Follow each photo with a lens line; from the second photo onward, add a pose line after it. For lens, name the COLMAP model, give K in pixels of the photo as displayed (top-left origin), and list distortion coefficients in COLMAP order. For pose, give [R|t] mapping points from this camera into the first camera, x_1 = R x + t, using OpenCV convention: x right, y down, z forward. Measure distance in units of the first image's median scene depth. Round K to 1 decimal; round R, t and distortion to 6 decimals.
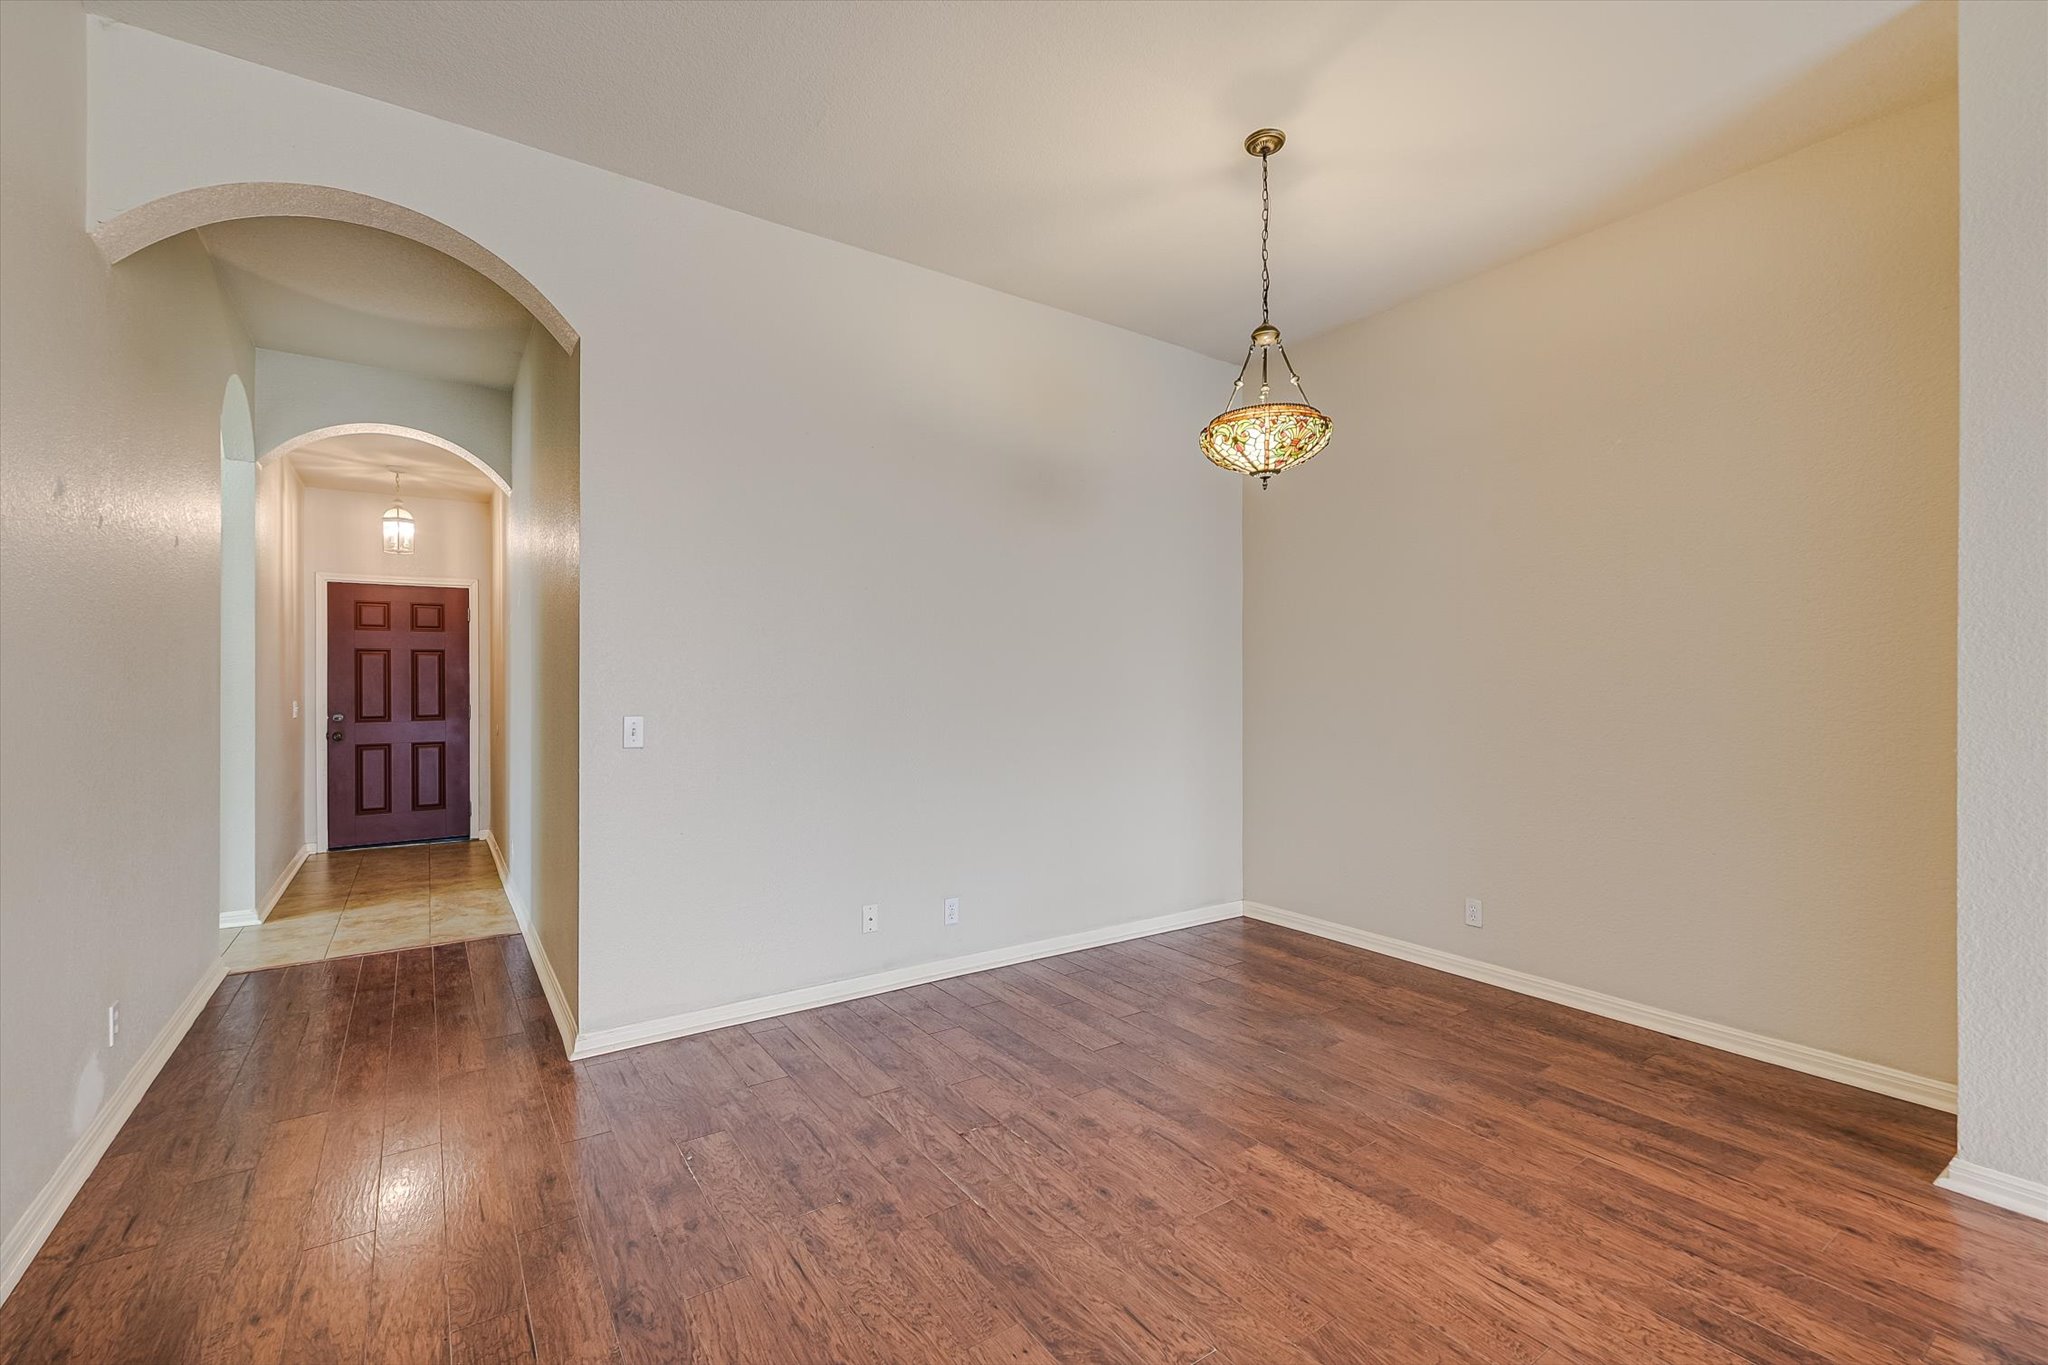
lens RADIAL K [[852.5, 0, 1043.2], [0, 852.5, 687.4], [0, 0, 1]] dist [-0.002725, -0.001430]
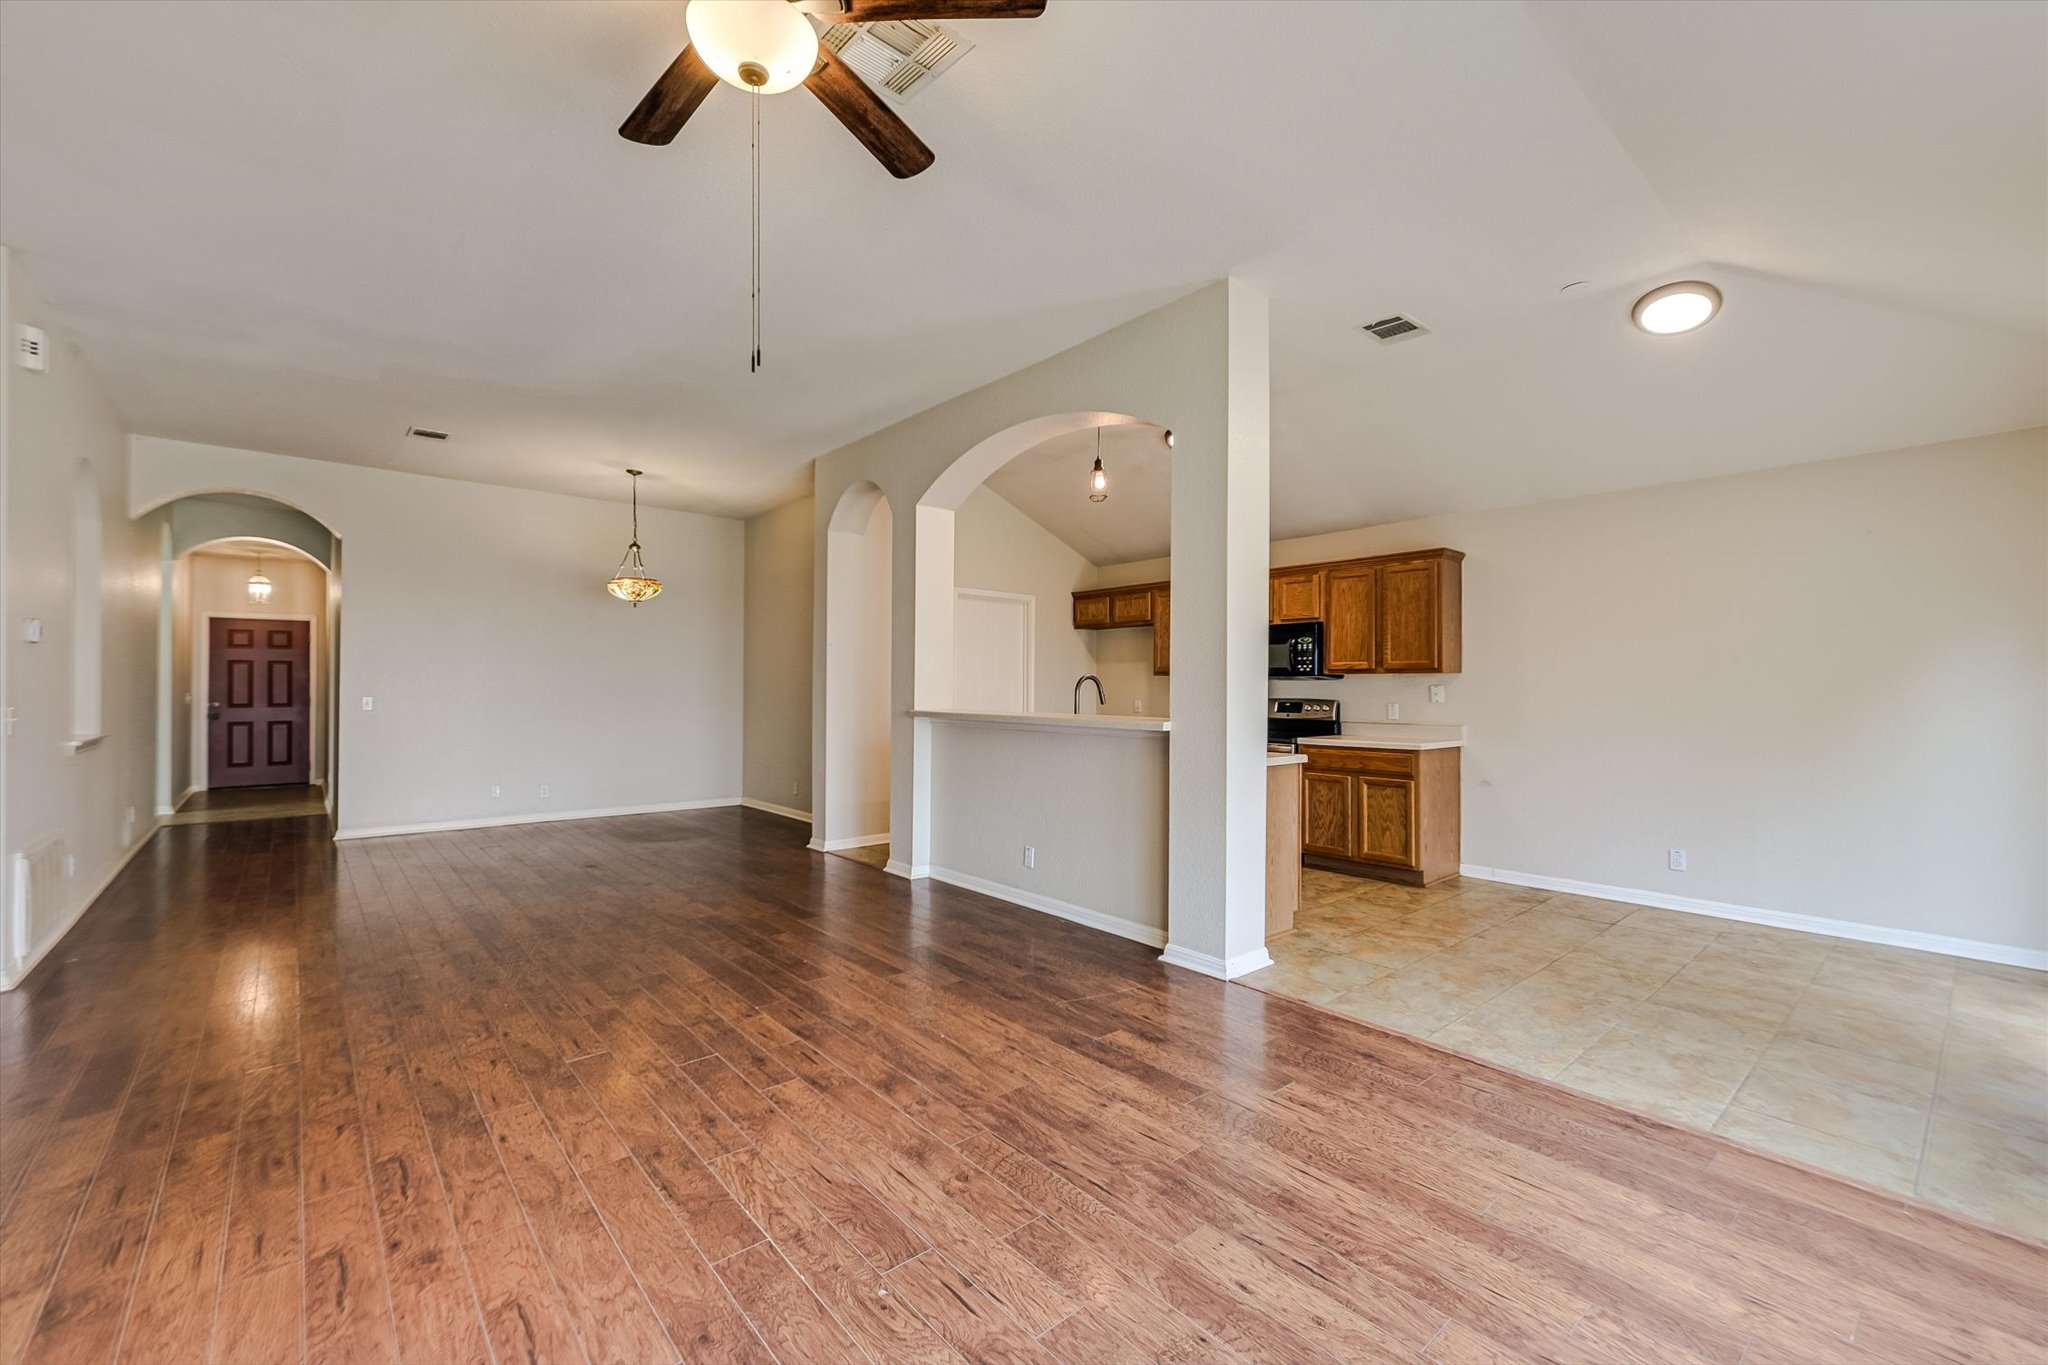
lens RADIAL K [[852.5, 0, 1083.3], [0, 852.5, 686.4], [0, 0, 1]] dist [-0.002725, -0.001430]
pose [[0.992471, 0.004672, 0.122391, 0.939104], [-0.003970, 0.999974, -0.005983, 0.009108], [-0.122416, 0.005453, 0.992464, -1.242386]]
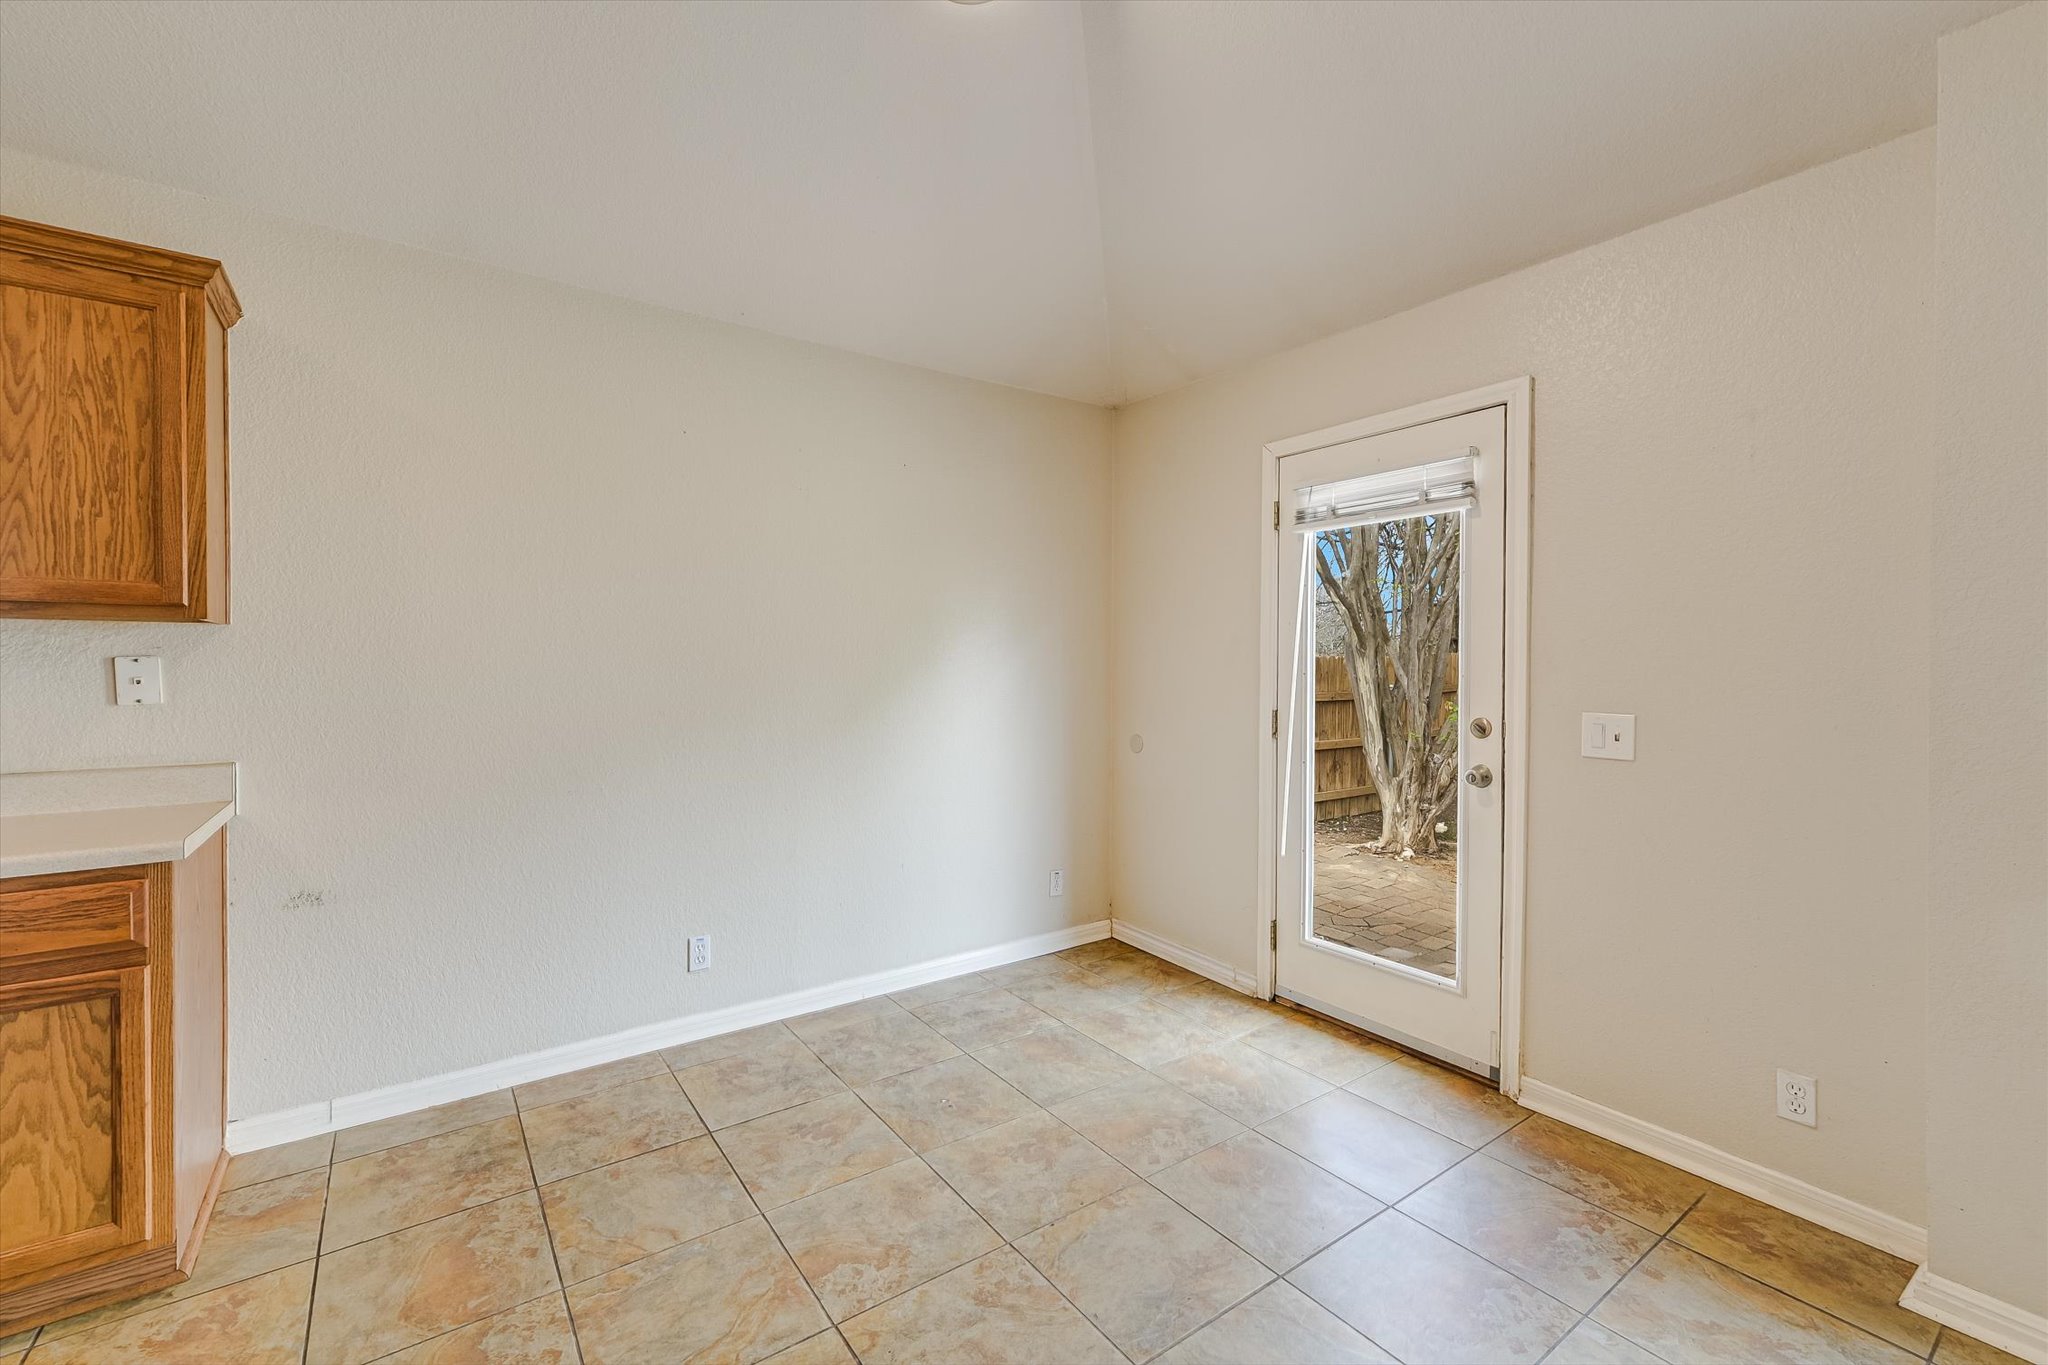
lens RADIAL K [[852.5, 0, 992.4], [0, 852.5, 667.1], [0, 0, 1]] dist [-0.002725, -0.001430]
pose [[0.032973, -0.001396, 0.999455, 1.245292], [-0.000580, 0.999999, 0.001416, 0.001297], [-0.999456, -0.000627, 0.032973, -0.326474]]
